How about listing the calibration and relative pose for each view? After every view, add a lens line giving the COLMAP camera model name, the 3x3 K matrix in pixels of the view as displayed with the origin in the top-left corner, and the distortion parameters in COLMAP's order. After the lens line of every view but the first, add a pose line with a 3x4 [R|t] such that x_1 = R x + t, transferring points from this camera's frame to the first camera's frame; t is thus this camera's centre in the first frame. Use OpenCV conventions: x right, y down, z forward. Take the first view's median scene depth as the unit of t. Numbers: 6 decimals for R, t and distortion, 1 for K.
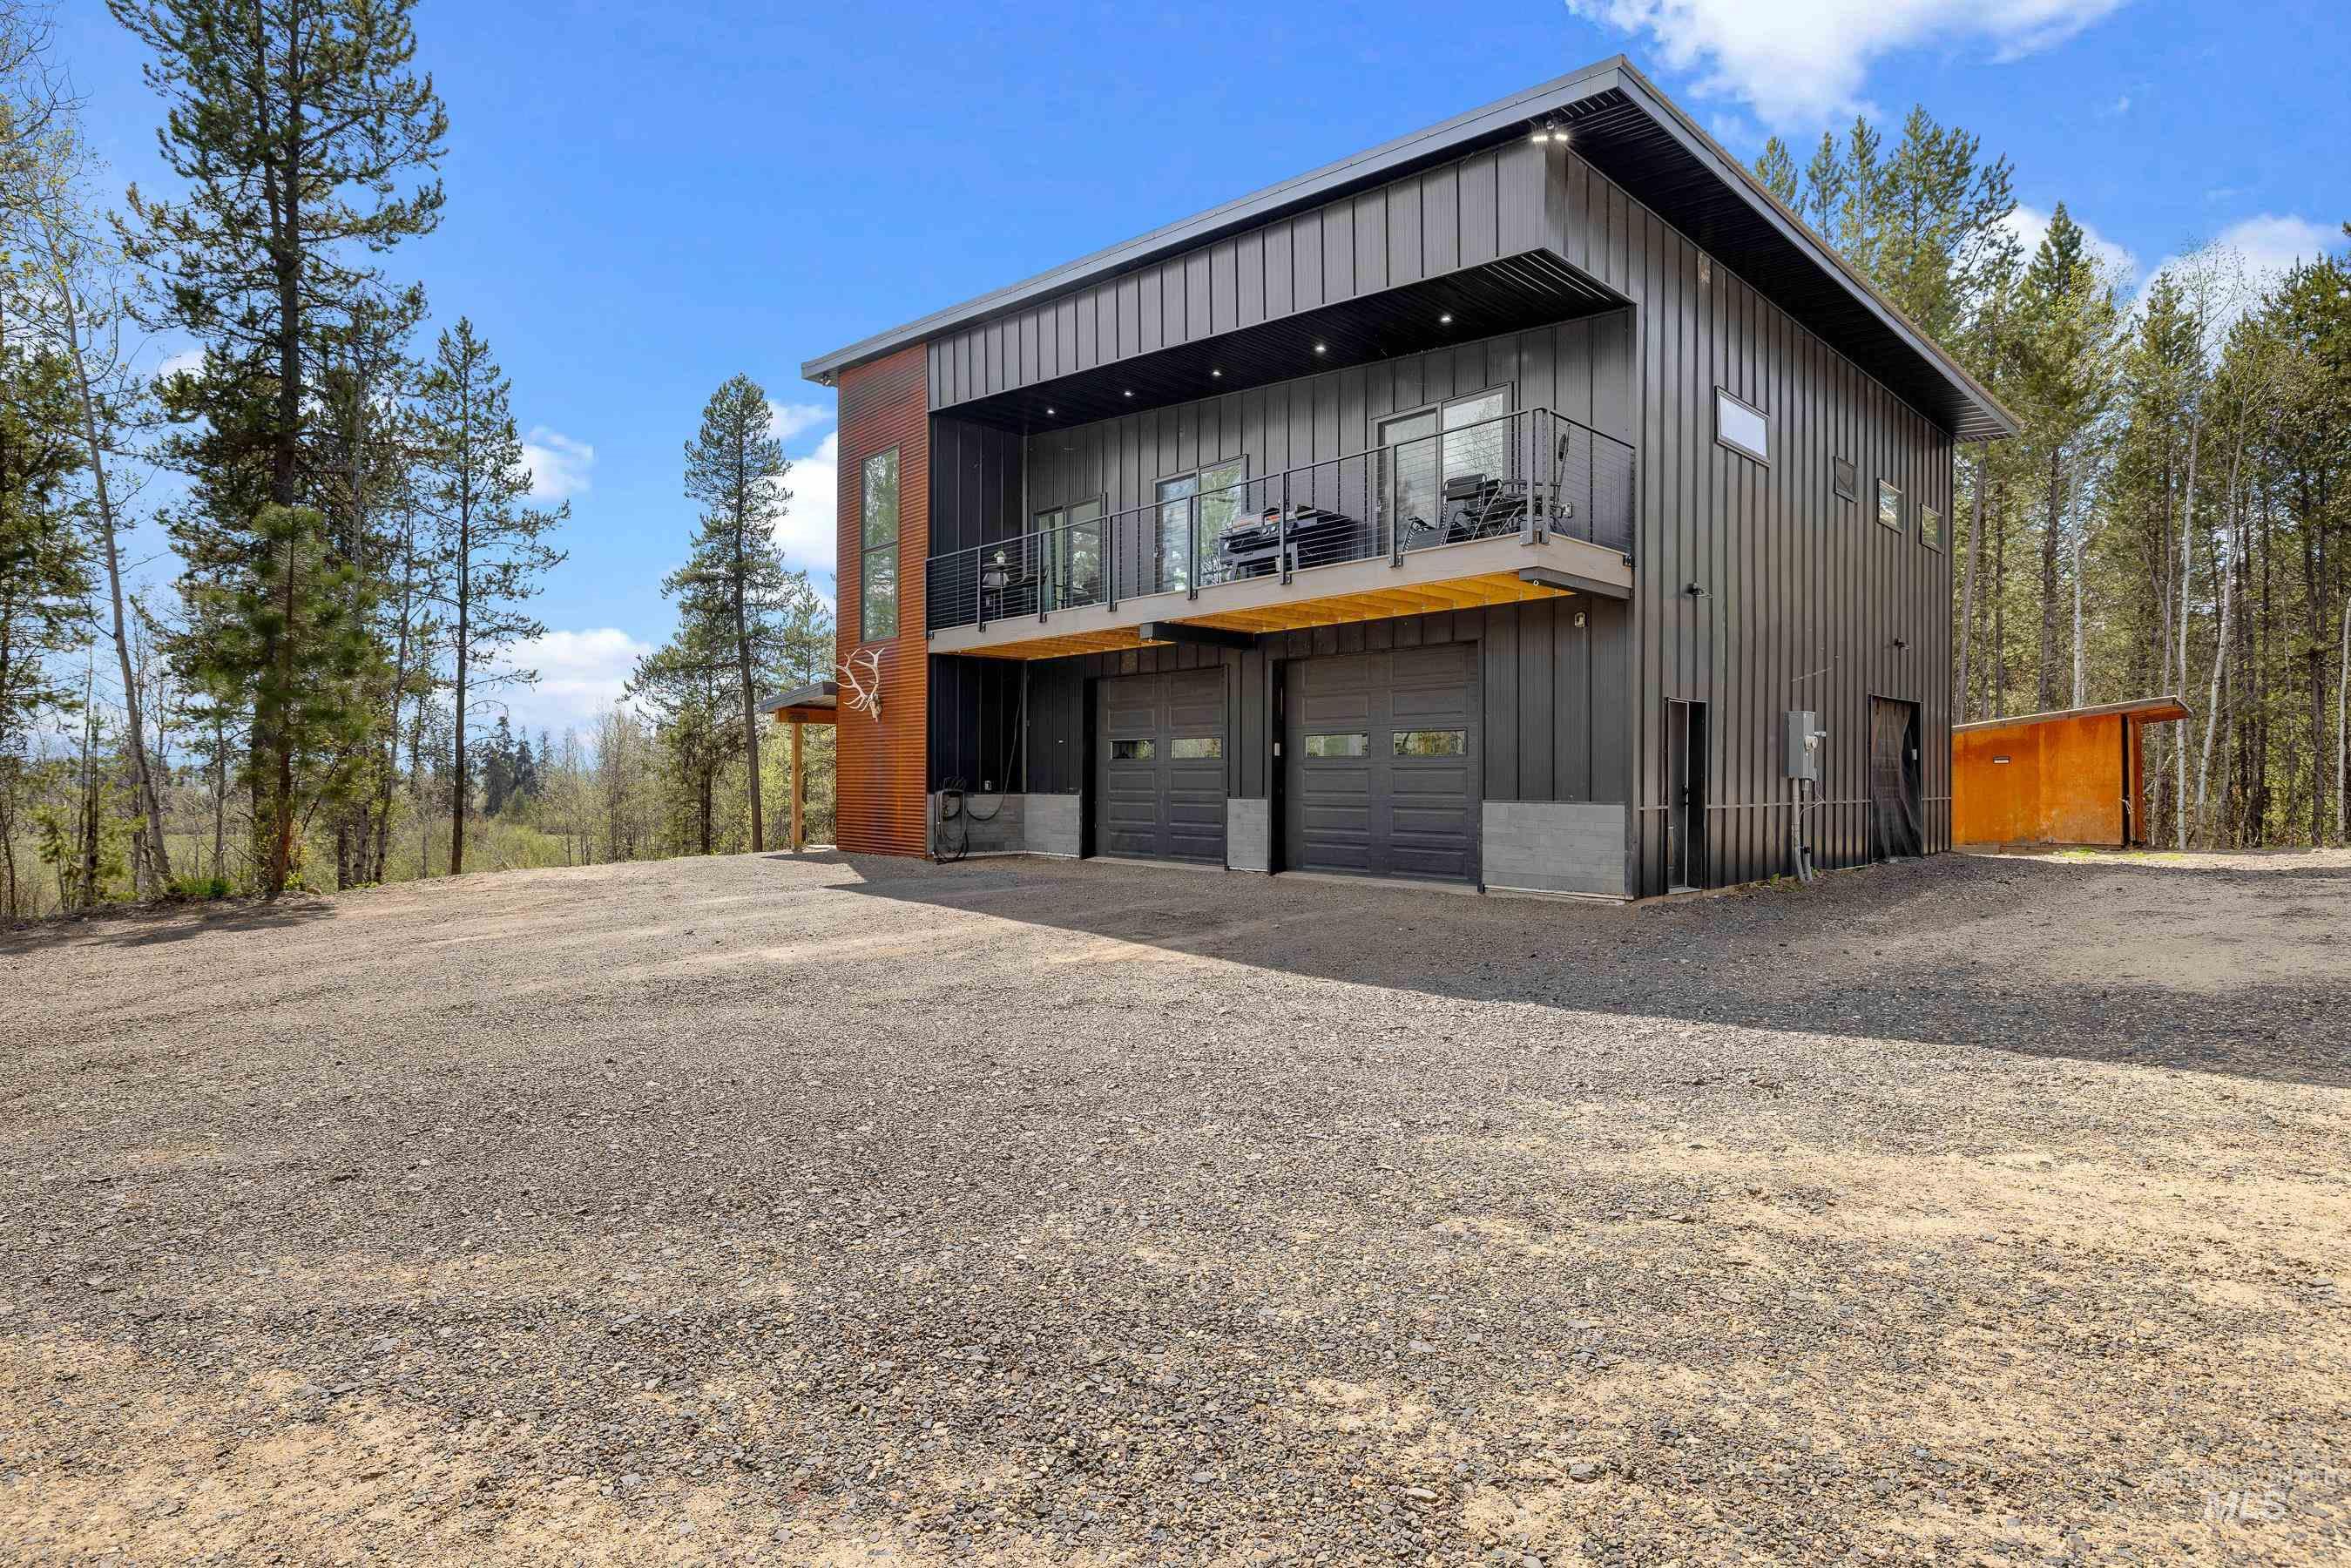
lens RADIAL K [[1181.8, 0, 1170.4], [0, 1181.8, 773.5], [0, 0, 1]] dist [-0.001067, 0.000089]
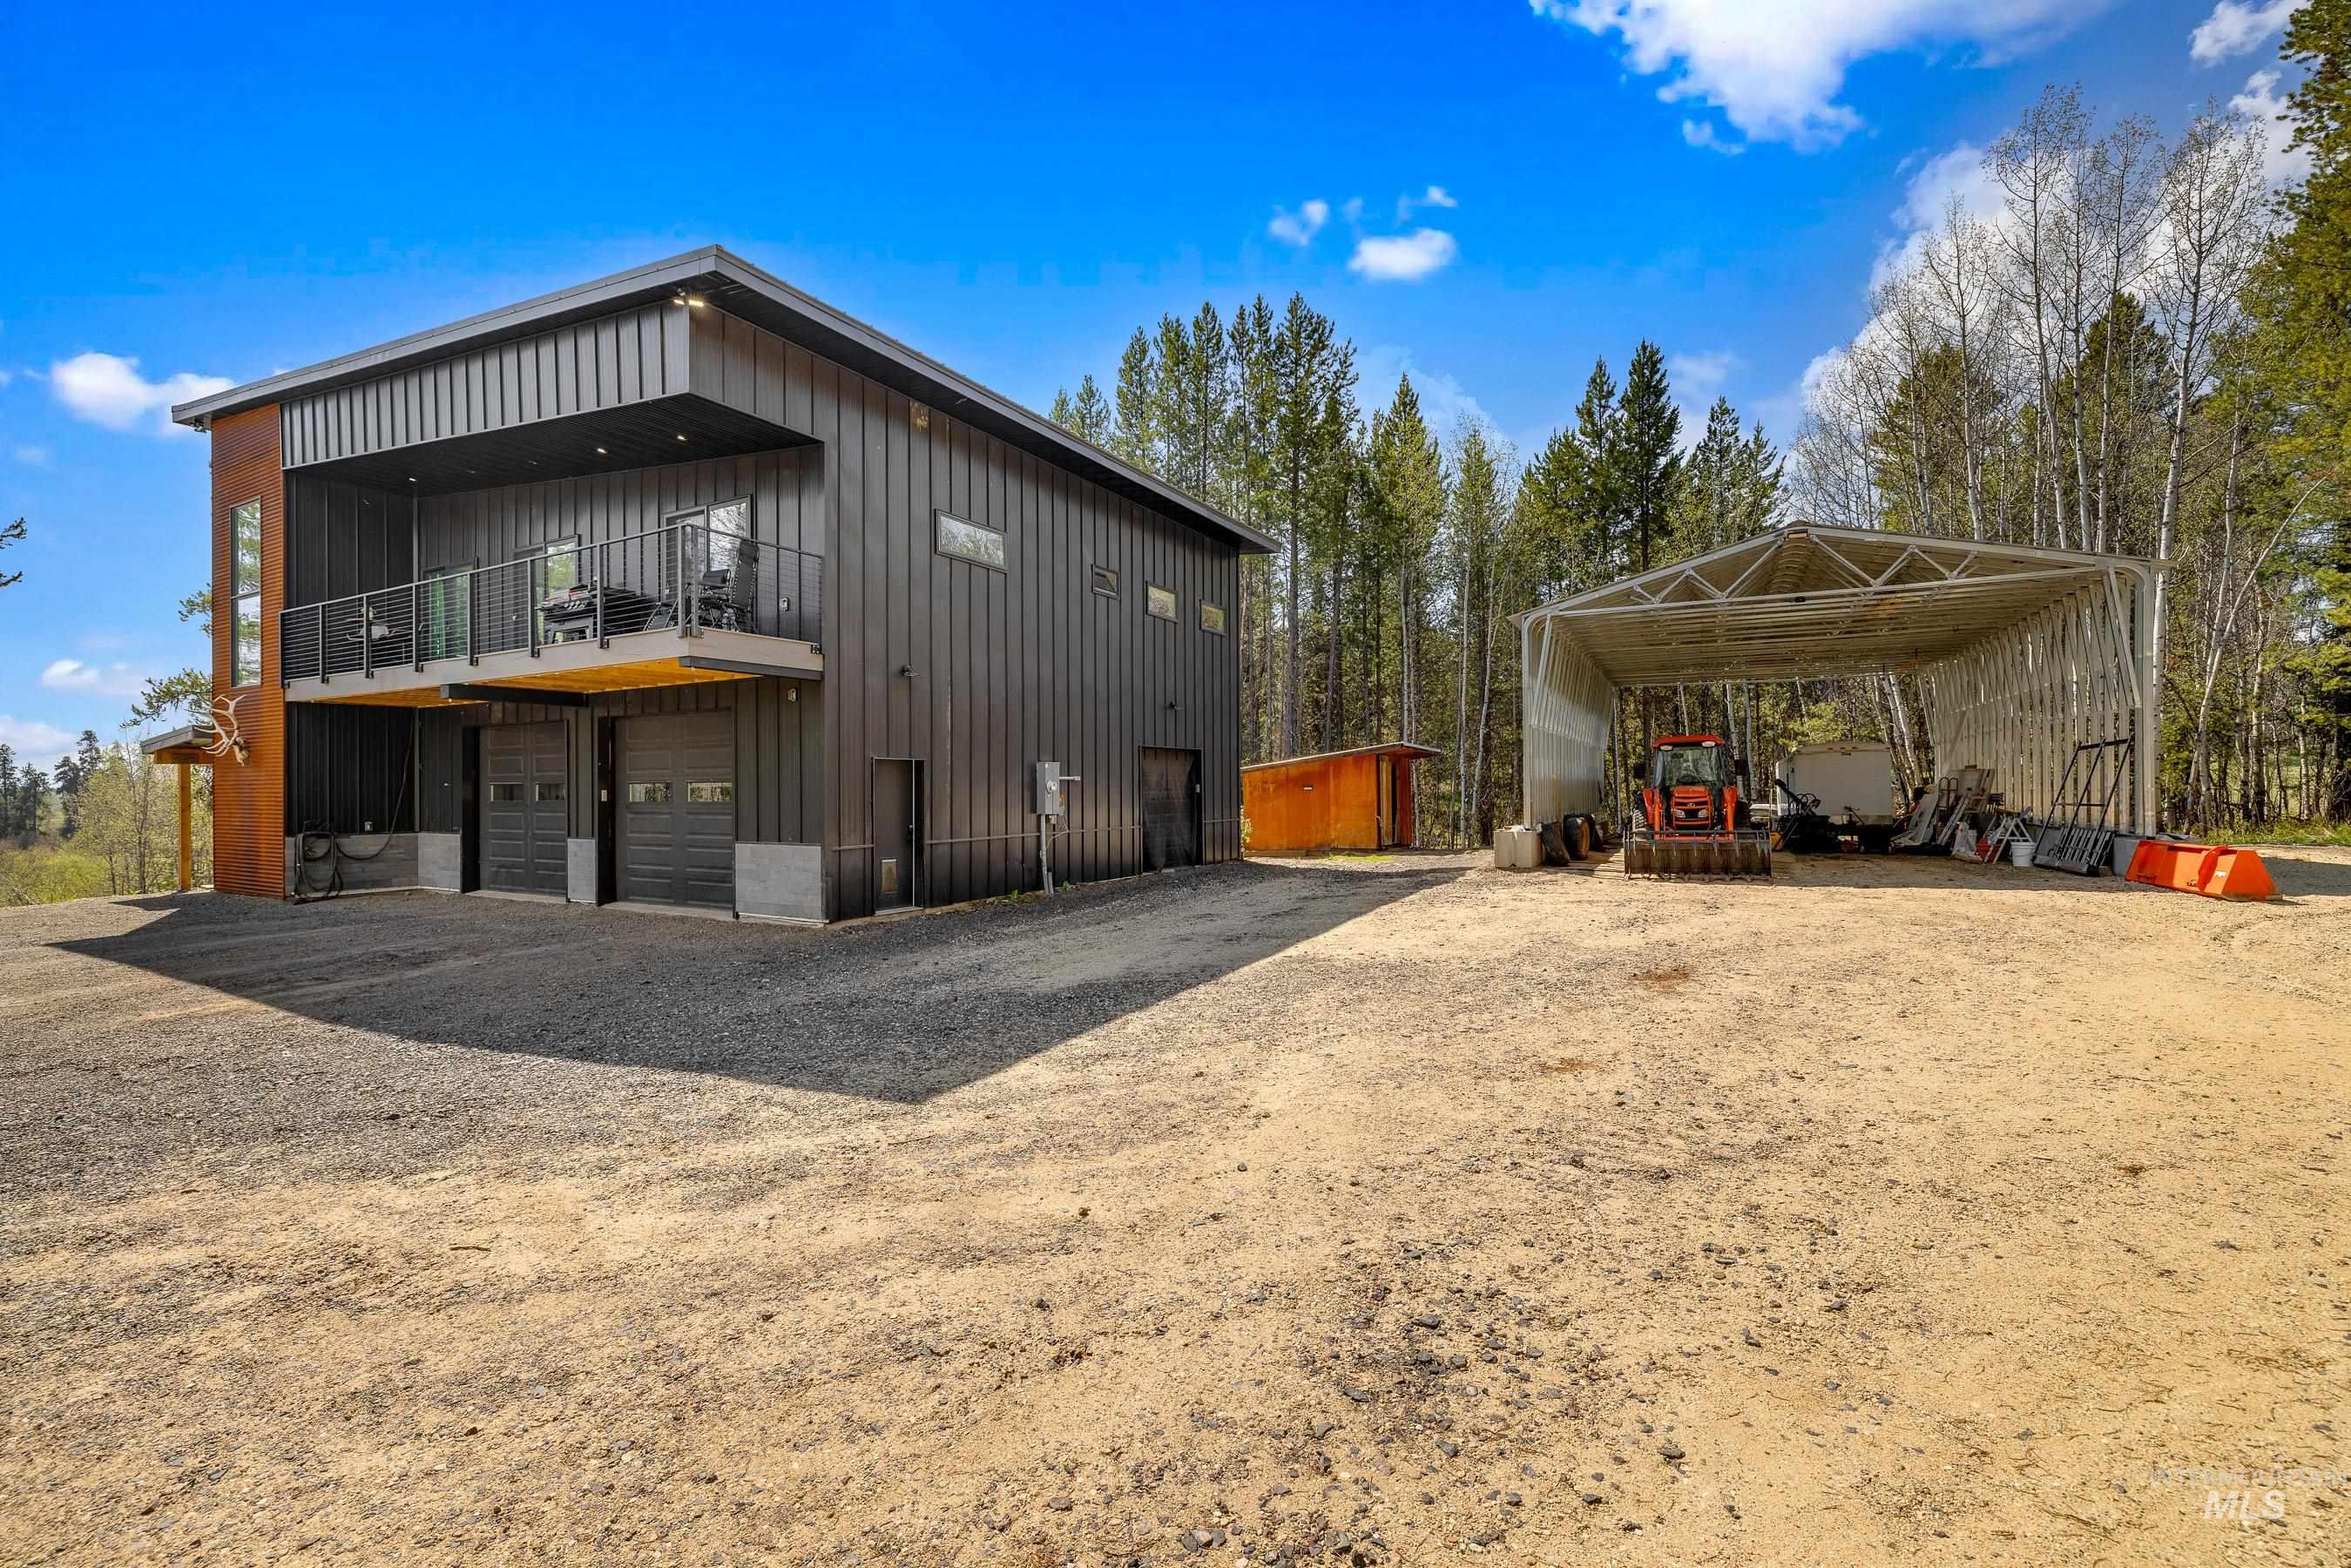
lens RADIAL K [[1000.6, 0, 1221.7], [0, 1000.6, 779.7], [0, 0, 1]] dist [0.003057, -0.001344]
pose [[0.955844, -0.008374, 0.293755, 0.374527], [0.007869, 0.999965, 0.002902, -0.033572], [-0.293769, -0.000462, 0.955876, -0.097877]]
